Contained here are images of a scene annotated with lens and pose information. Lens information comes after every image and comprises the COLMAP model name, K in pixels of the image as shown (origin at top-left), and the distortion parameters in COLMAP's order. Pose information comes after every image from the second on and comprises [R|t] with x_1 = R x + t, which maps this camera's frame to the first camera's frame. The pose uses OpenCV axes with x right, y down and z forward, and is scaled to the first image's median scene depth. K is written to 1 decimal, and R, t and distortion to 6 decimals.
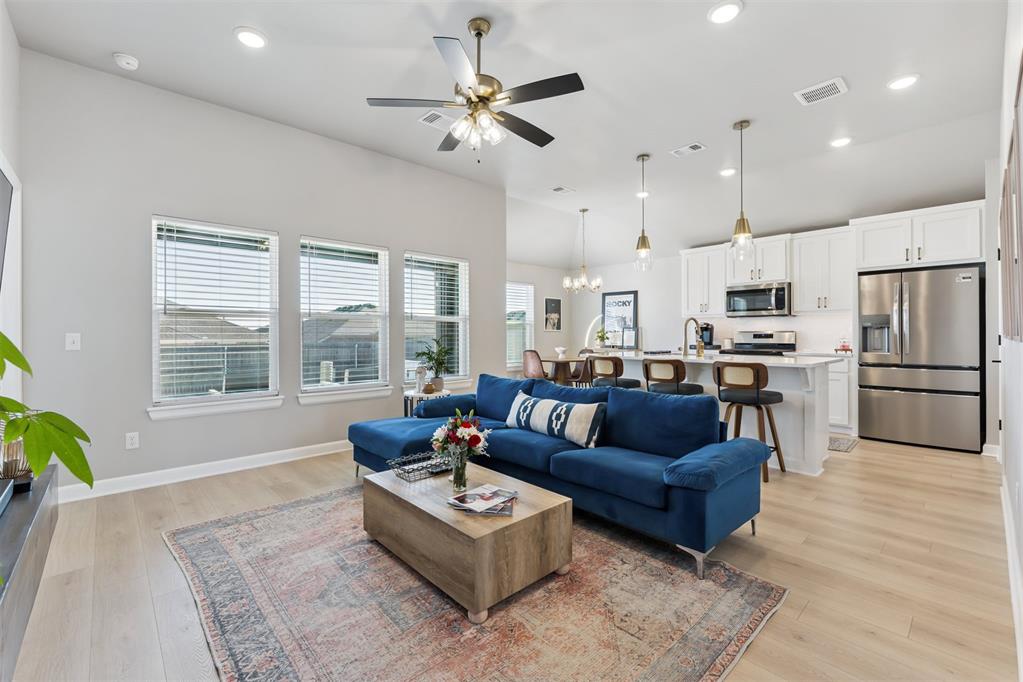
lens RADIAL K [[435.5, 0, 498.2], [0, 435.5, 334.2], [0, 0, 1]] dist [-0.001549, -0.000506]
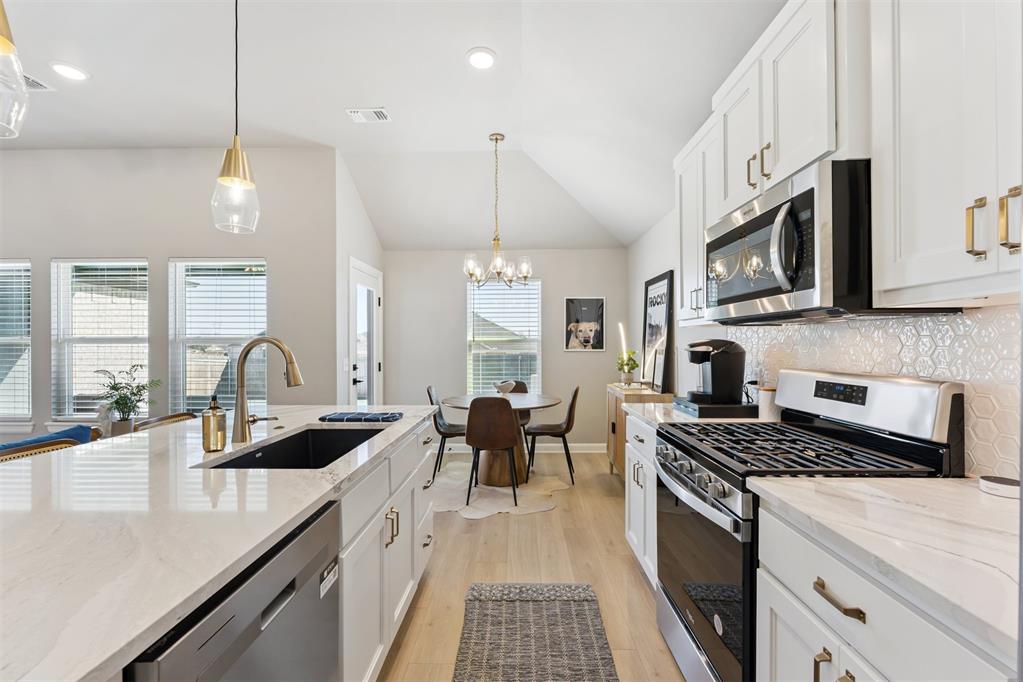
lens RADIAL K [[435.5, 0, 510.6], [0, 435.5, 344.6], [0, 0, 1]] dist [-0.001549, -0.000506]
pose [[0.746407, -0.001888, -0.665487, 0.627129], [0.005462, 0.999980, 0.003288, -0.026431], [0.665467, -0.006089, 0.746403, 0.655359]]
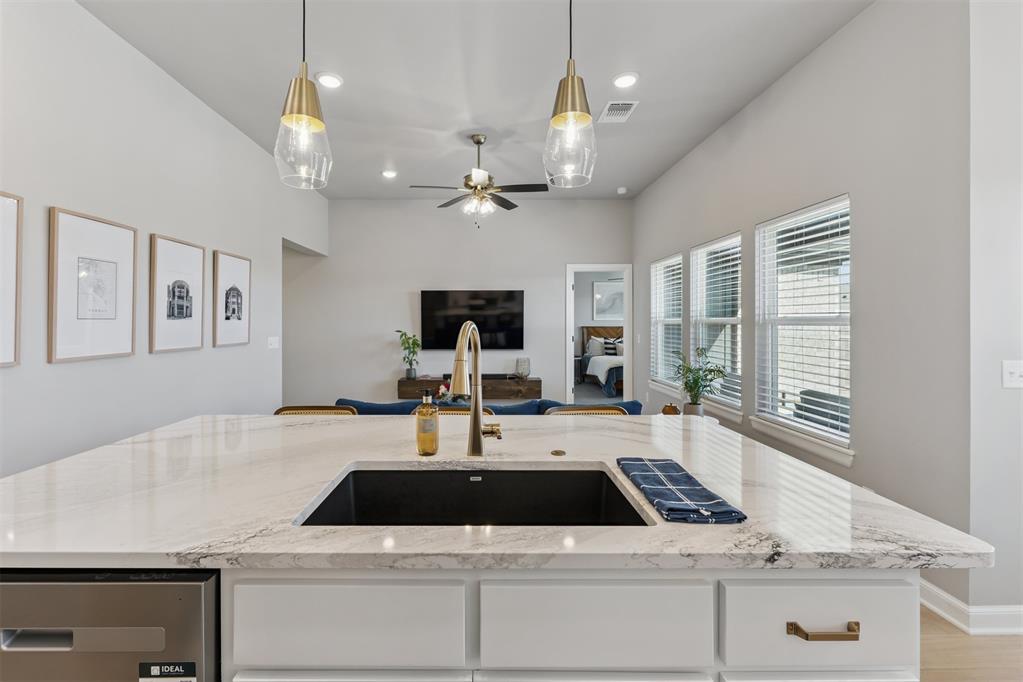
lens RADIAL K [[435.5, 0, 476.0], [0, 435.5, 325.6], [0, 0, 1]] dist [-0.001549, -0.000506]
pose [[-0.654842, 0.002713, -0.755761, 0.488446], [-0.004500, 0.999962, 0.007489, -0.029865], [0.755752, 0.008305, -0.654805, 0.876666]]
